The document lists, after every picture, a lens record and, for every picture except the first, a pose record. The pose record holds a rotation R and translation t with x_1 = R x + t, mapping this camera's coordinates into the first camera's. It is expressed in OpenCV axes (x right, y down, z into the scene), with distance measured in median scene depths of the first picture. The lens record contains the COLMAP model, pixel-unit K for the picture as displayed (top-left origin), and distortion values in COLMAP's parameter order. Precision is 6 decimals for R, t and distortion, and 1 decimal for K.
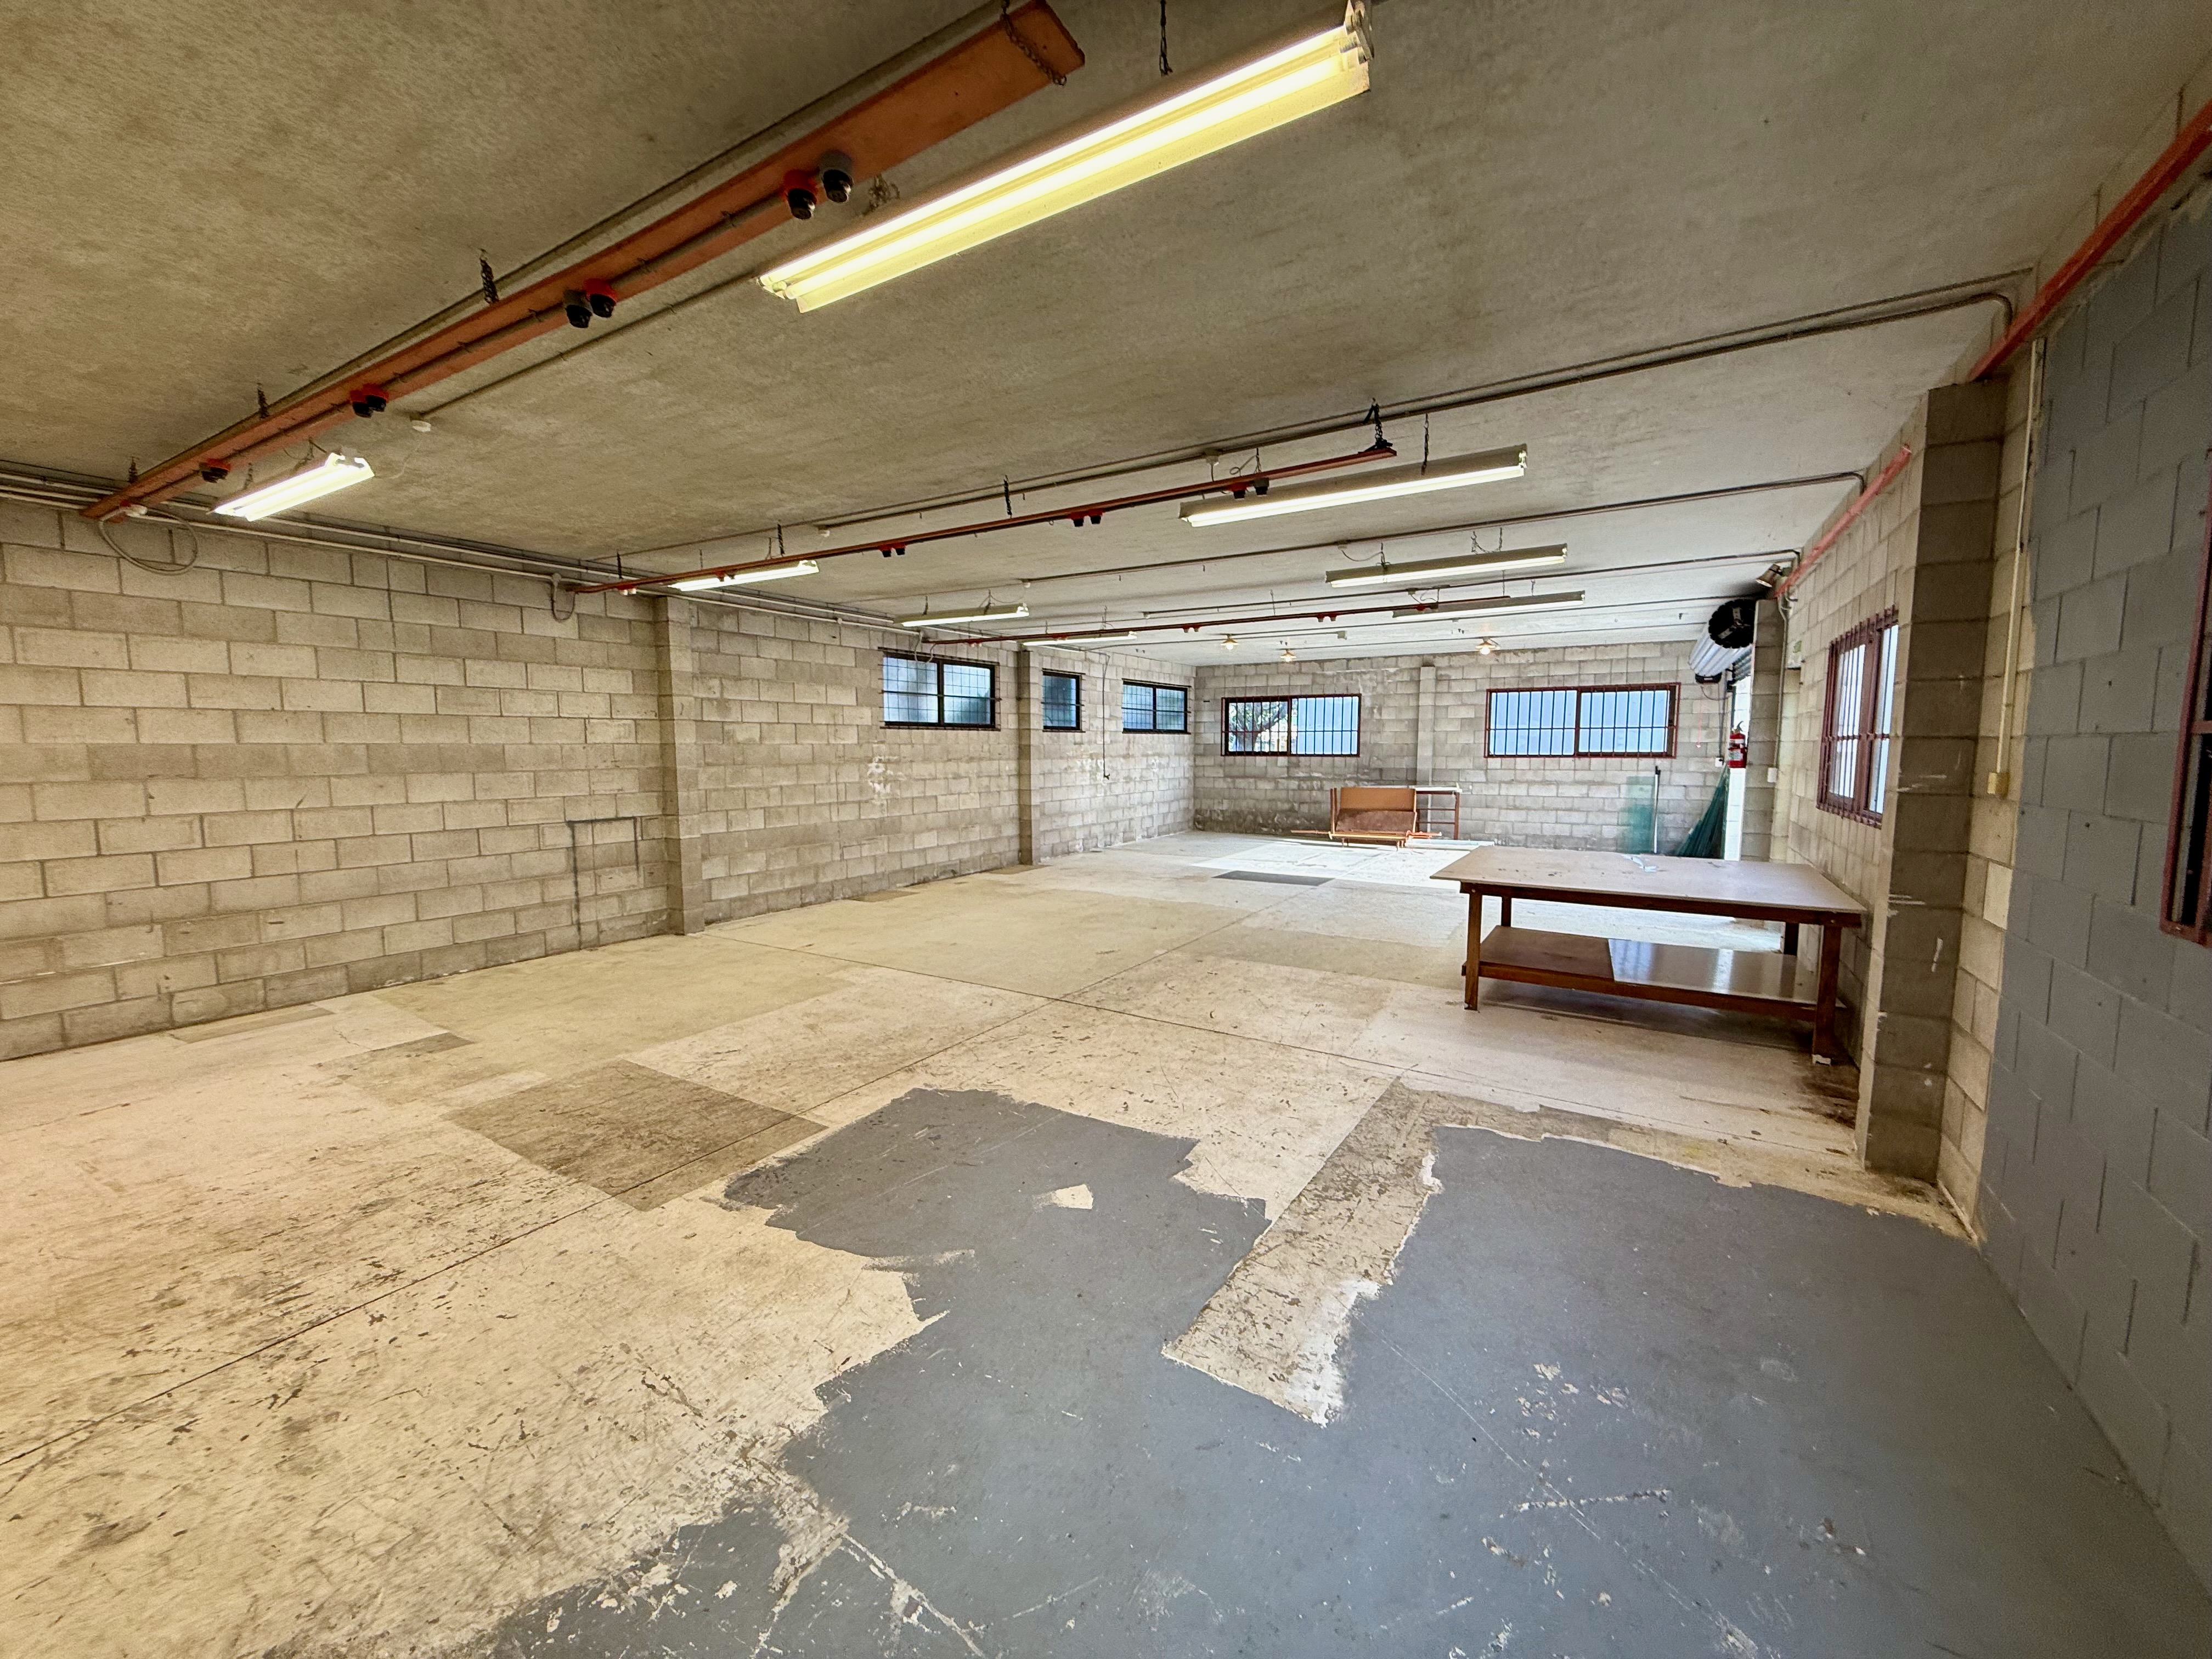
lens RADIAL K [[879.7, 0, 1111.9], [0, 879.7, 830.9], [0, 0, 1]] dist [0.001285, 0.000261]
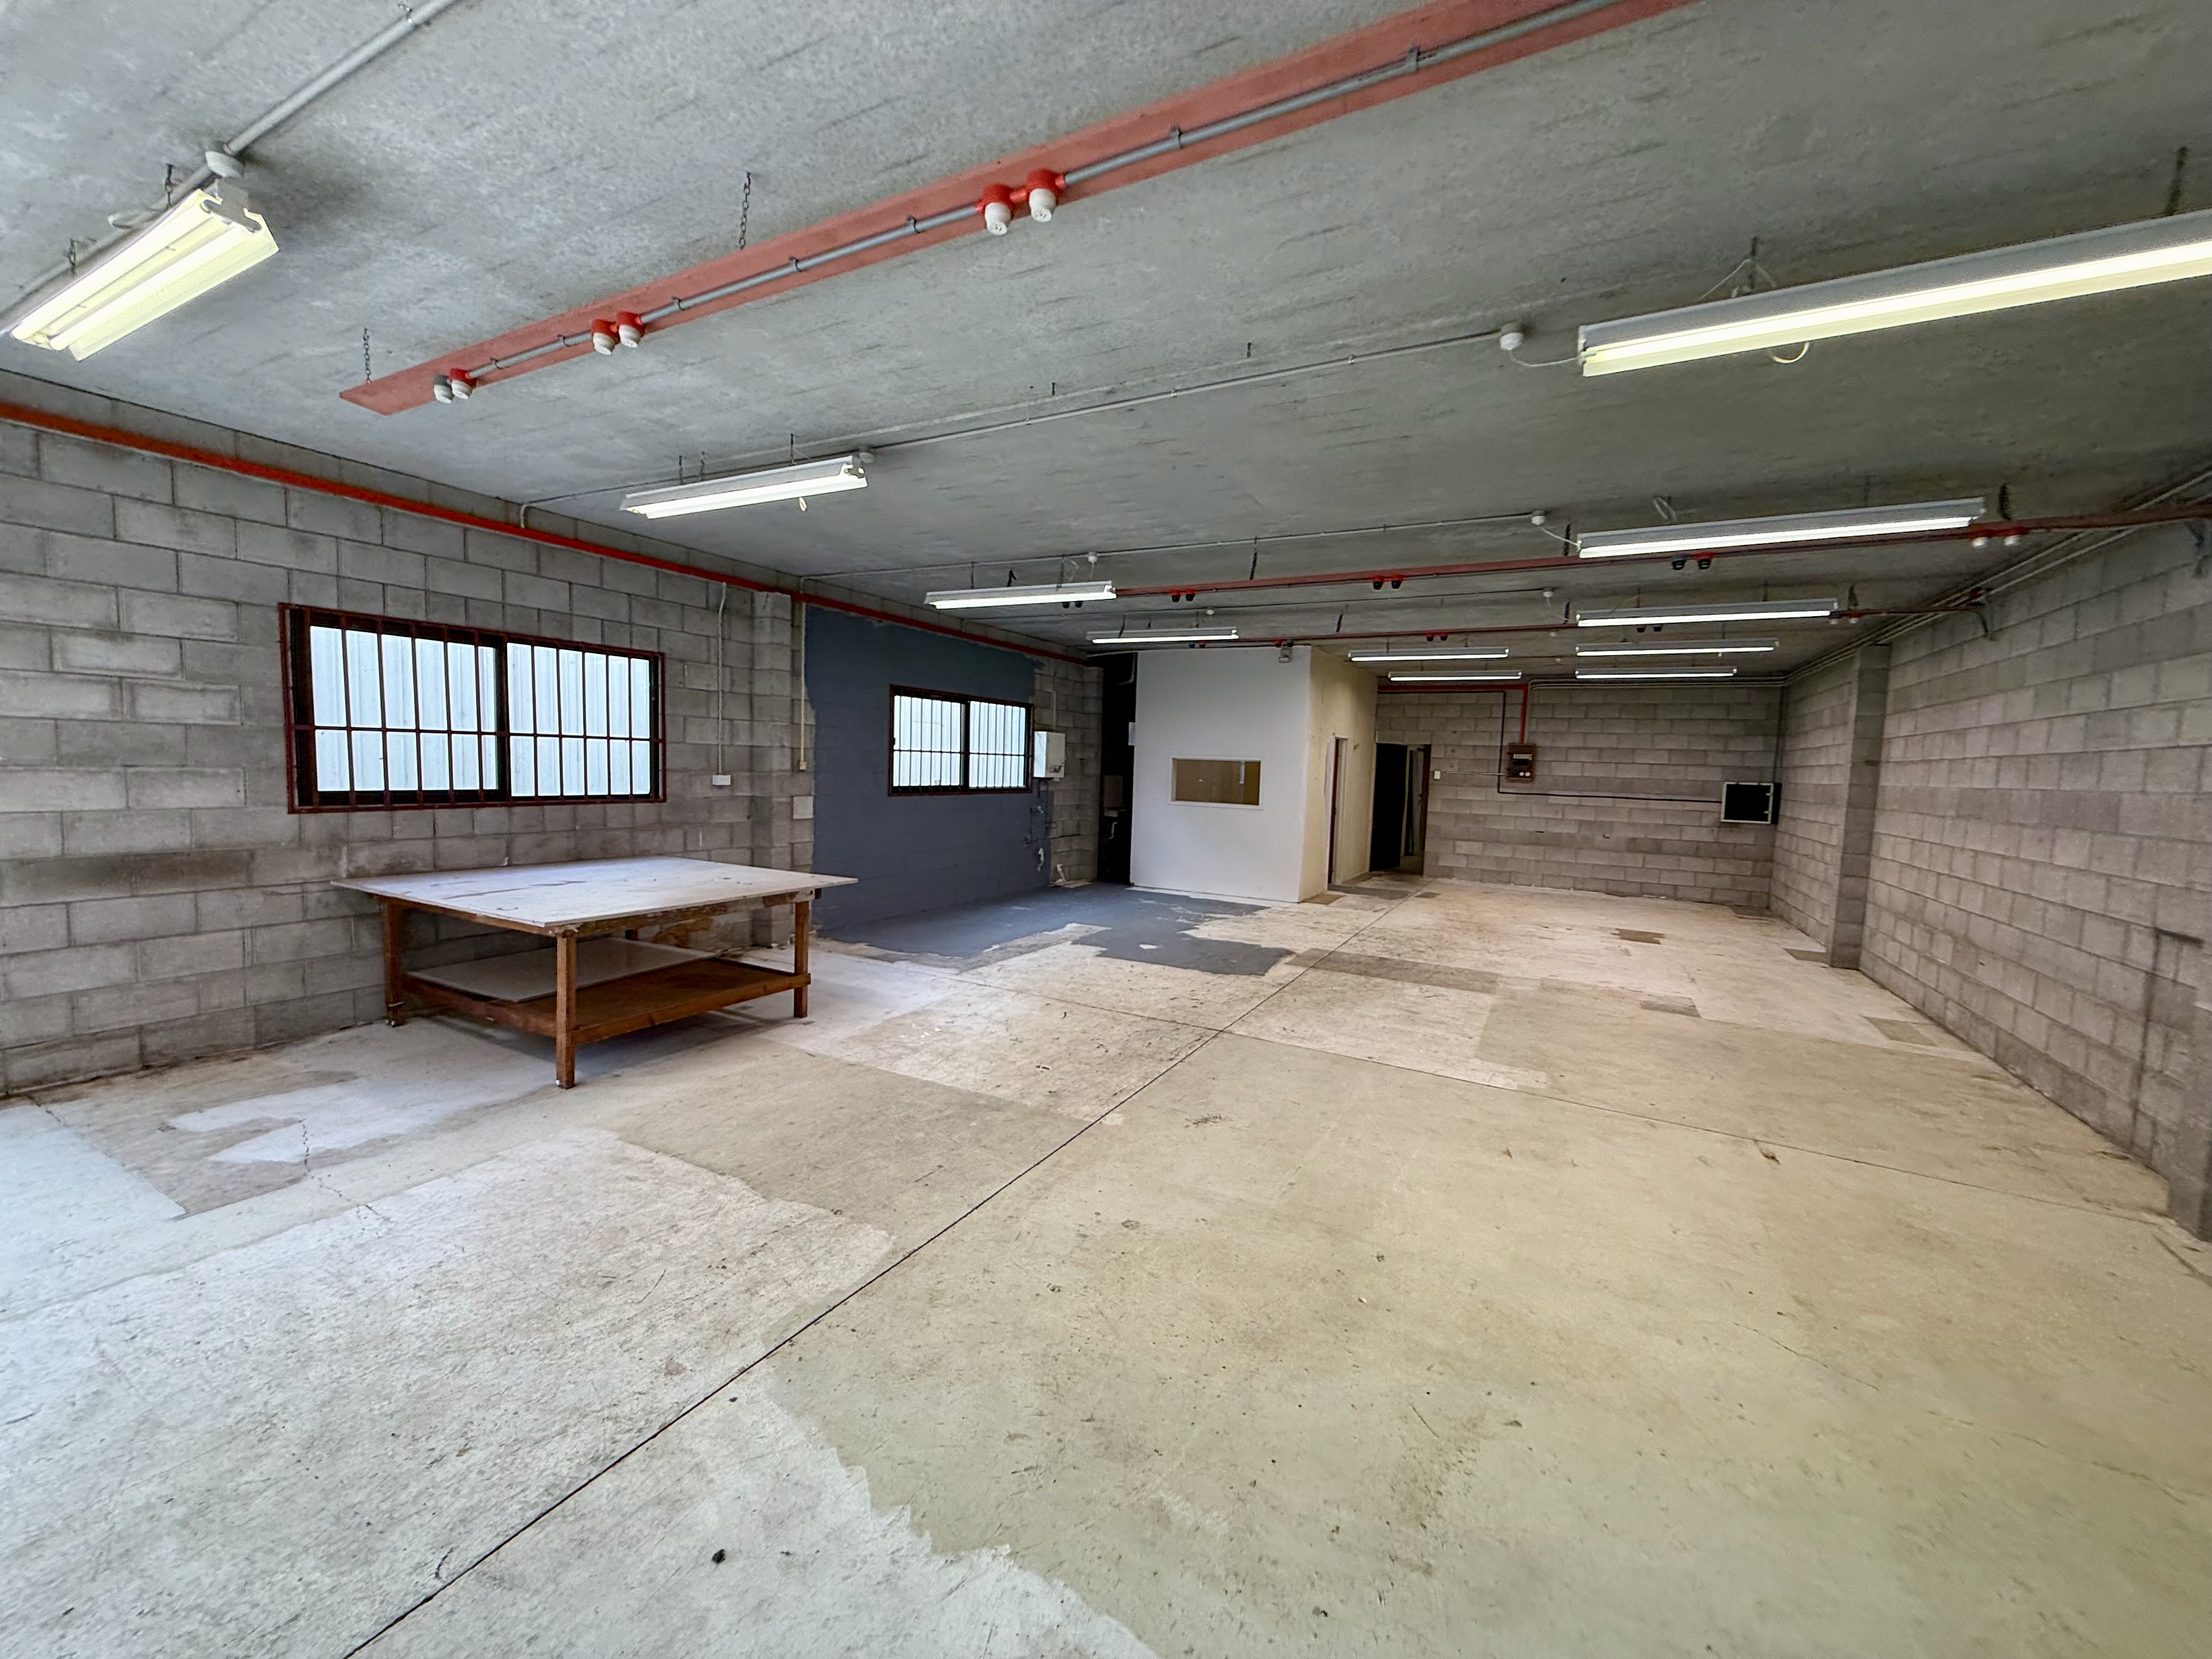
lens RADIAL K [[879.7, 0, 1100.9], [0, 879.7, 828.6], [0, 0, 1]] dist [0.001285, 0.000261]
pose [[-0.998576, -0.029260, -0.044613, 0.051433], [-0.036524, 0.984444, 0.171861, -0.080605], [0.038890, 0.173246, -0.984111, 0.833120]]
